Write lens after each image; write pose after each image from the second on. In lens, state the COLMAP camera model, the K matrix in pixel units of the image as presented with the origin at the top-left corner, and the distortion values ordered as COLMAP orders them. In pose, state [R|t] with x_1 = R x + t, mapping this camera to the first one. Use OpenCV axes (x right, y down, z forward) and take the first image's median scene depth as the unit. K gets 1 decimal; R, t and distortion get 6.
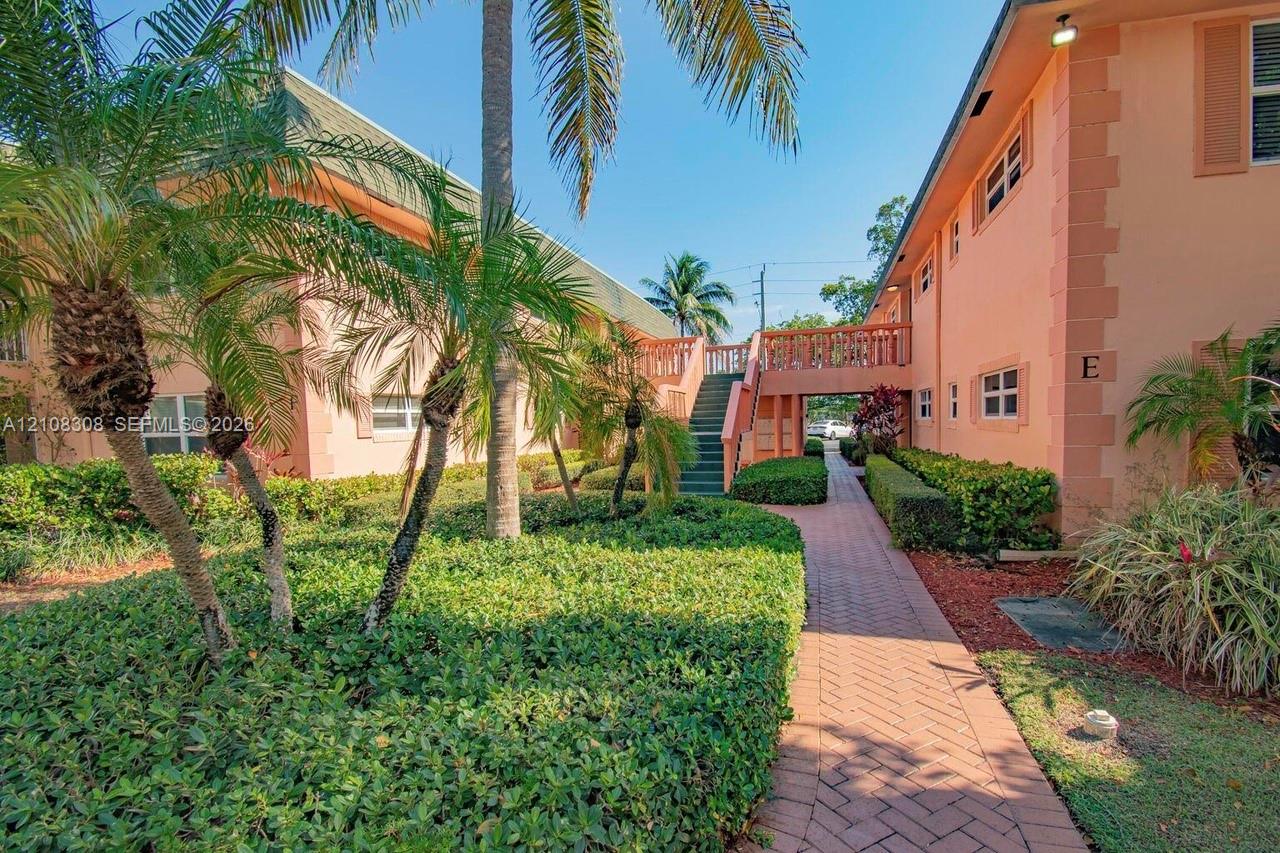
lens RADIAL K [[586.3, 0, 641.6], [0, 586.3, 452.4], [0, 0, 1]] dist [0.000202, -0.011689]
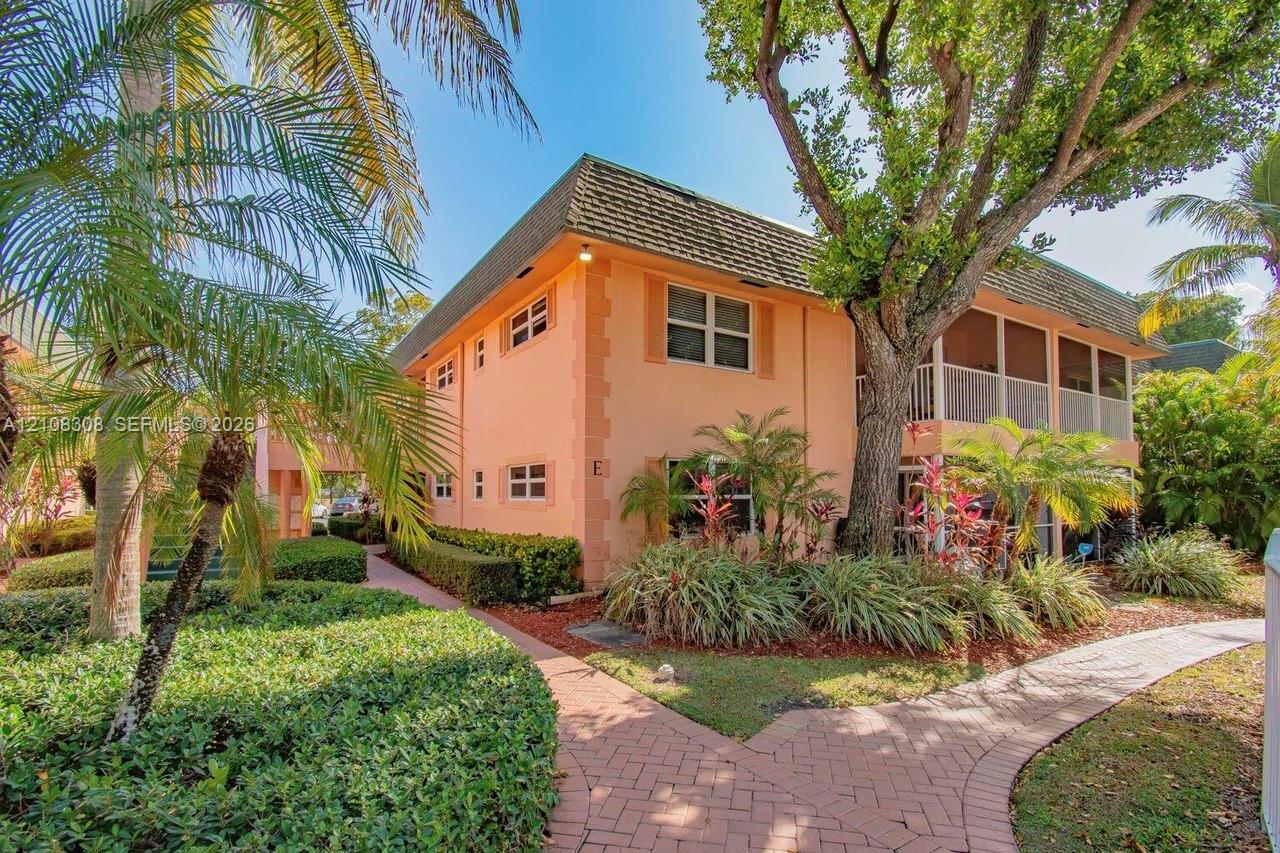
lens RADIAL K [[586.3, 0, 641.6], [0, 586.3, 452.4], [0, 0, 1]] dist [0.000202, -0.011689]
pose [[0.656576, 0.075603, 0.750461, -0.309492], [0.025210, 0.992208, -0.122013, 0.003657], [-0.753838, 0.099030, 0.649554, -0.089366]]
